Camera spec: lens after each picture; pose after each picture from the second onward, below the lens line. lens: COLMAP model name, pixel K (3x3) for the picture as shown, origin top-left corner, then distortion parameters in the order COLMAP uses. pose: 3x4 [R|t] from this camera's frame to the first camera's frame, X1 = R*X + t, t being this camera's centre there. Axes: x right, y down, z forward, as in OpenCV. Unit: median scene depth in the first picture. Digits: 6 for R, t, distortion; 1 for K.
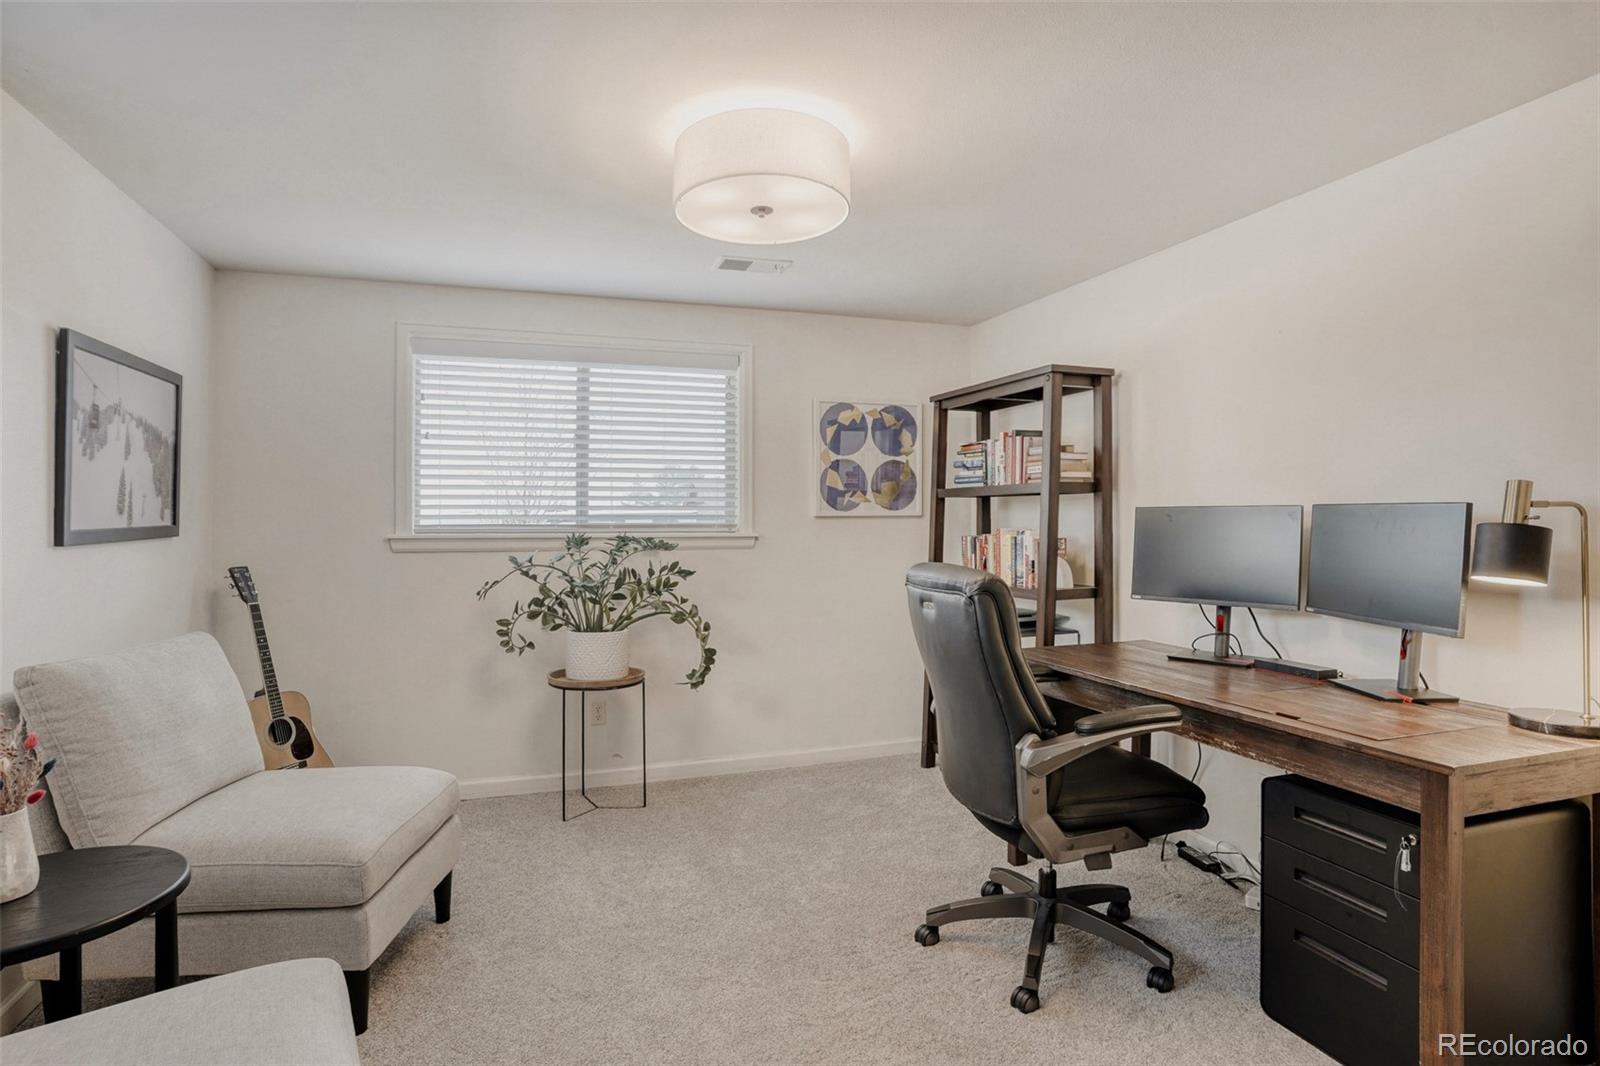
lens RADIAL K [[828.5, 0, 762.9], [0, 828.5, 511.3], [0, 0, 1]] dist [-0.039841, 0.007050]
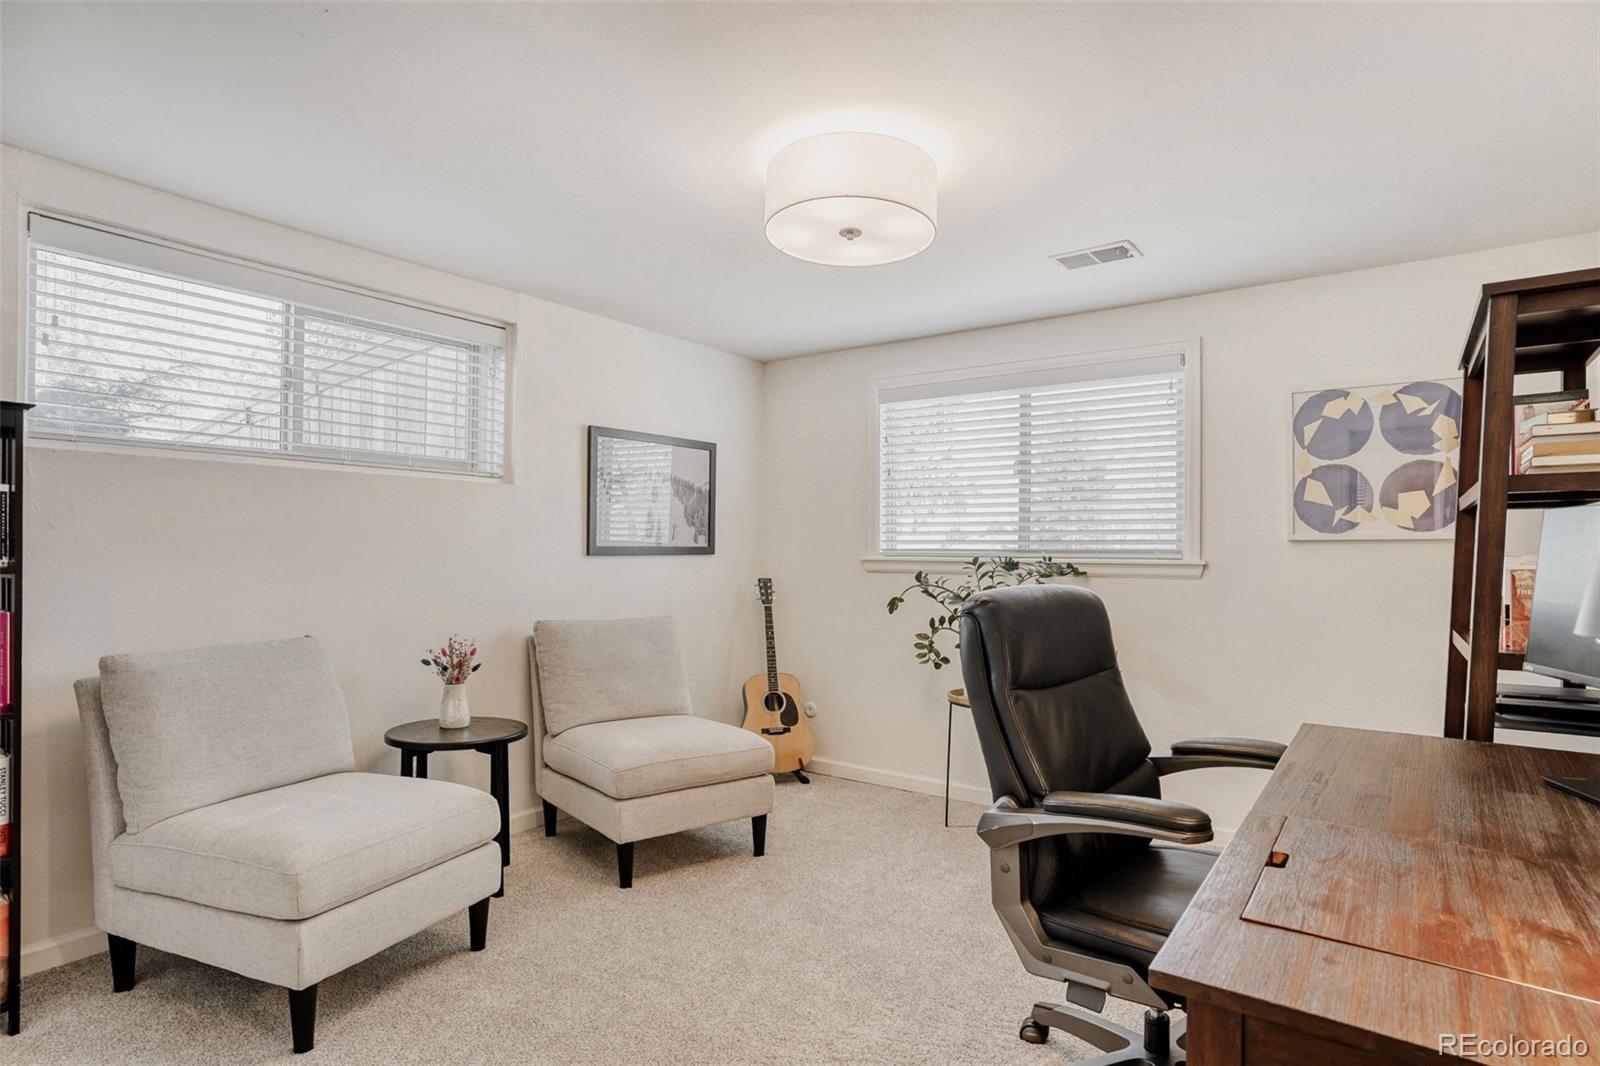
lens RADIAL K [[828.5, 0, 802.4], [0, 828.5, 540.8], [0, 0, 1]] dist [-0.039841, 0.007050]
pose [[0.599535, -0.006496, -0.800322, 0.473889], [-0.001907, 0.999953, -0.009545, 0.017288], [0.800346, 0.007249, 0.599495, 0.202635]]
